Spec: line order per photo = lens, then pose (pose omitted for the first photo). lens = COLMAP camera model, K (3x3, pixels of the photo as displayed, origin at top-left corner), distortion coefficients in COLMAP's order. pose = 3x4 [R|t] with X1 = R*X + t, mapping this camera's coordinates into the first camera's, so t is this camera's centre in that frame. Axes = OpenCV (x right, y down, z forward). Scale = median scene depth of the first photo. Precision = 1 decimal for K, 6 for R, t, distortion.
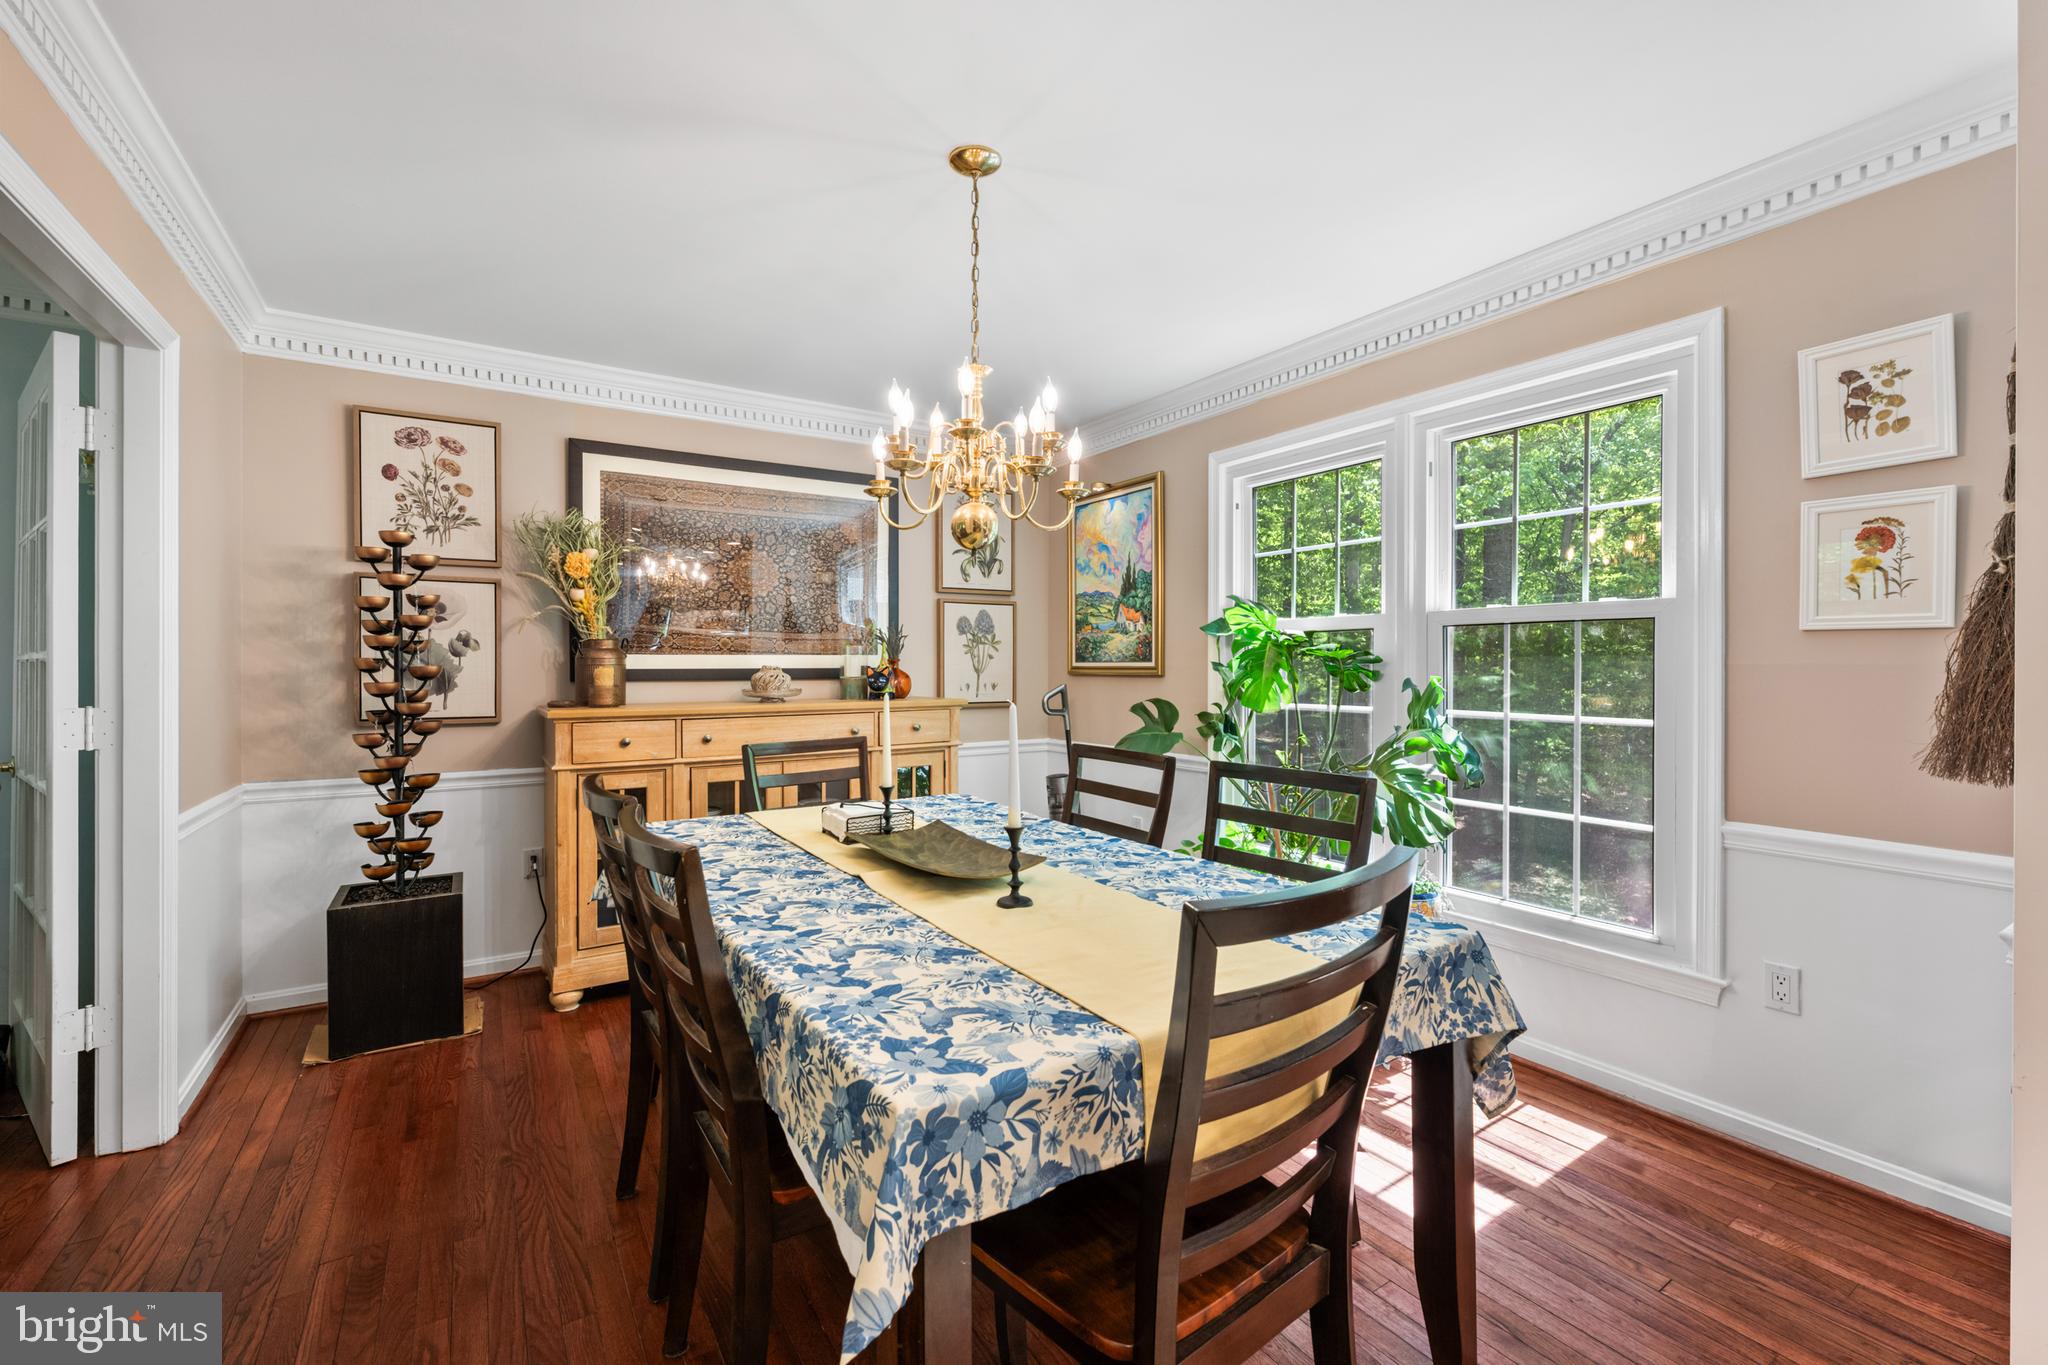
lens RADIAL K [[845.6, 0, 1030.5], [0, 845.6, 668.1], [0, 0, 1]] dist [-0.002355, -0.000148]
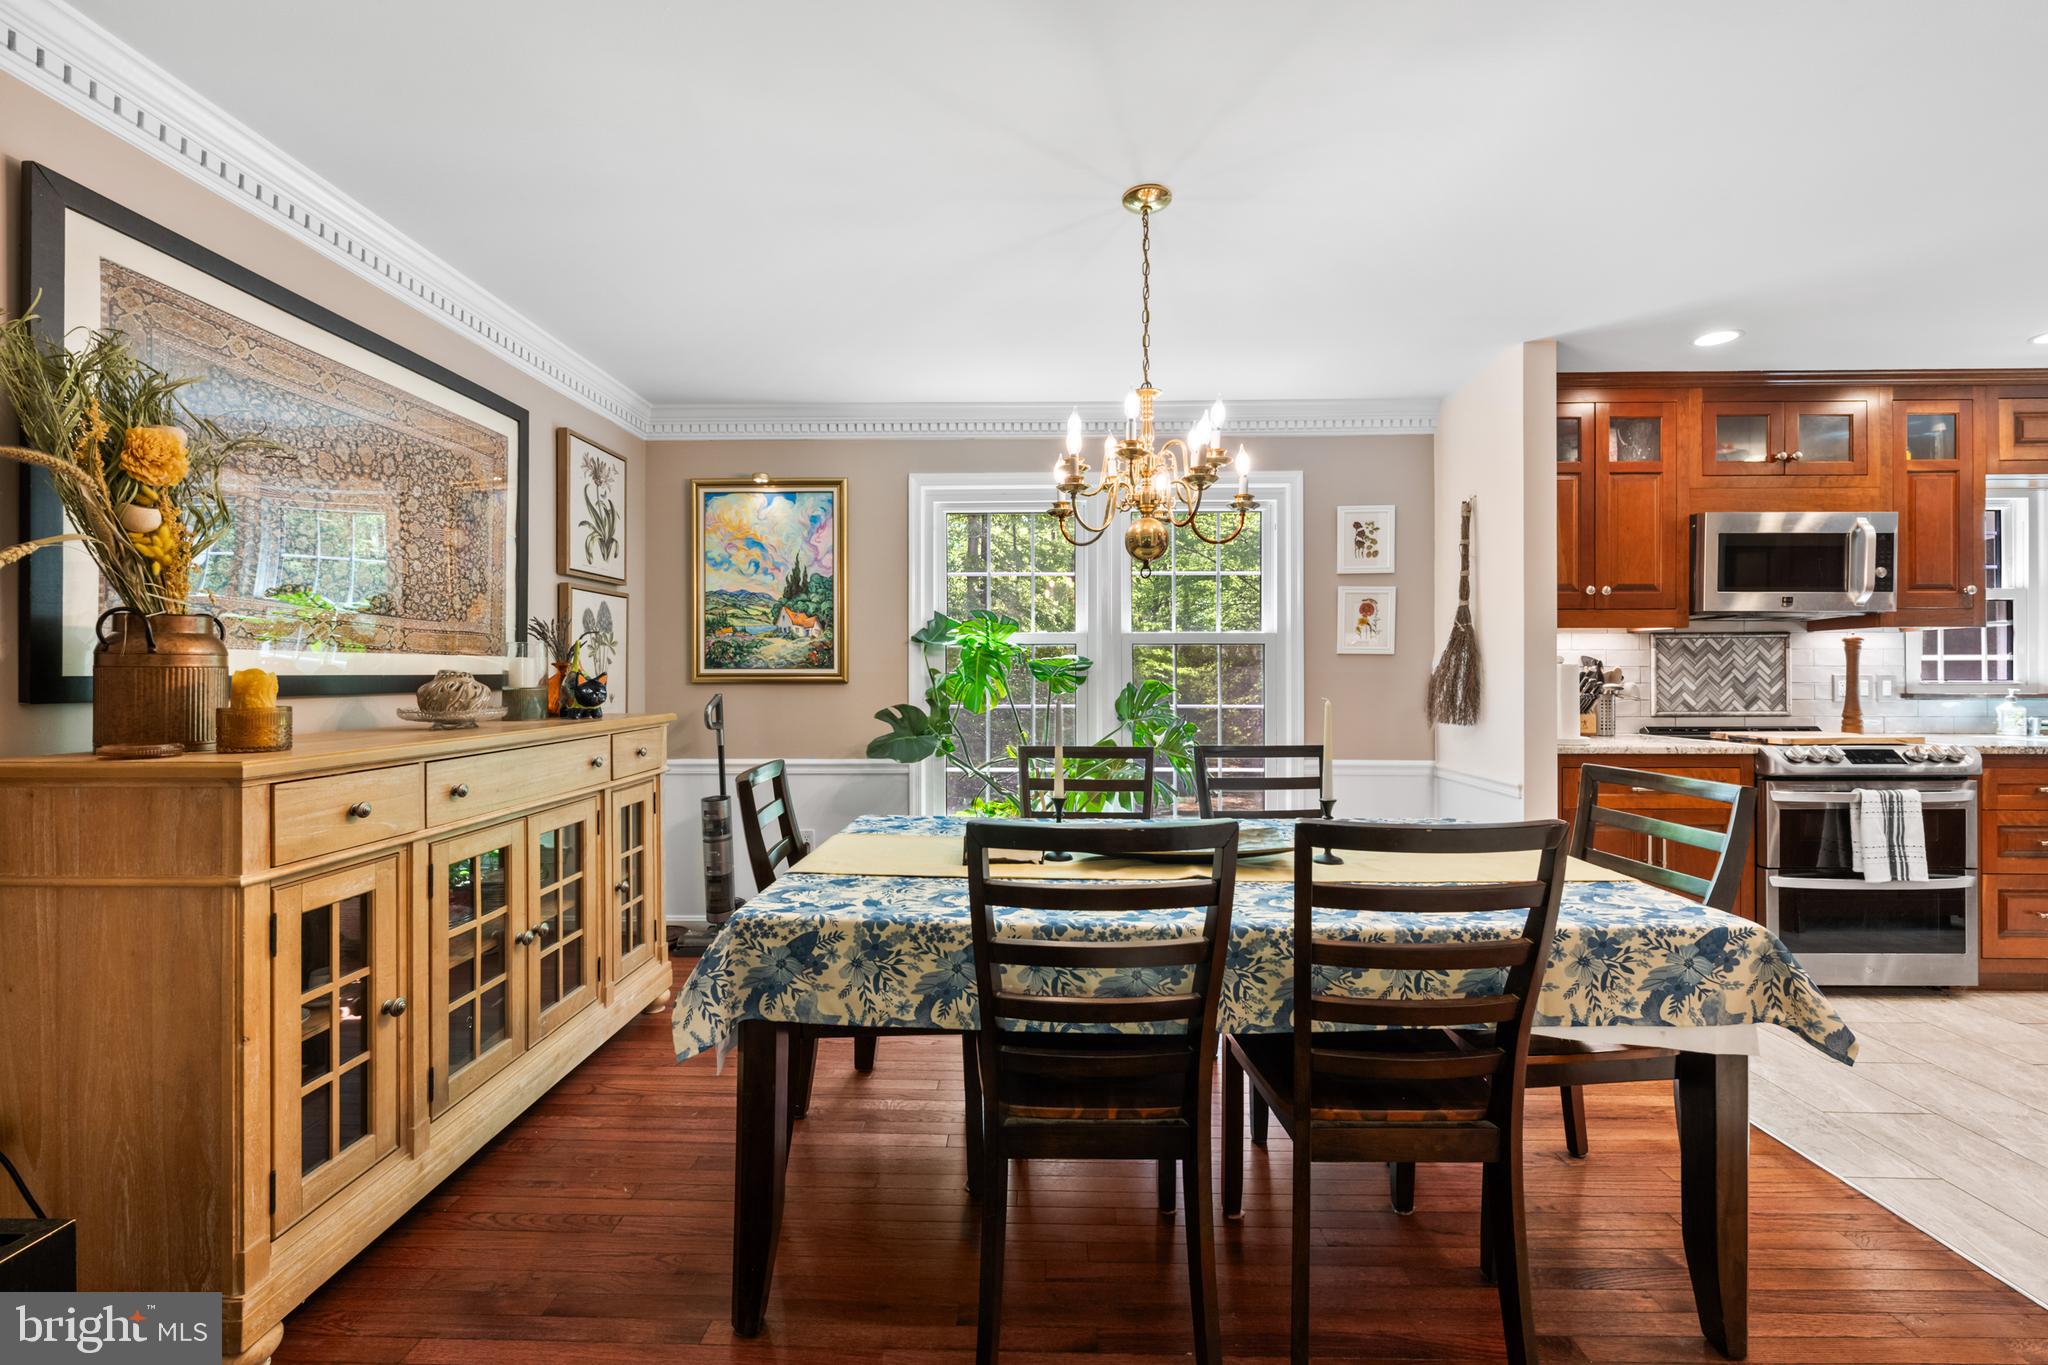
lens RADIAL K [[816.0, 0, 1022.1], [0, 816.0, 673.5], [0, 0, 1]] dist [-0.000217, -0.000121]
pose [[0.572222, 0.001355, 0.820098, -0.512232], [0.002202, 0.999992, -0.003188, 0.001848], [-0.820096, 0.003630, 0.572215, 0.275644]]
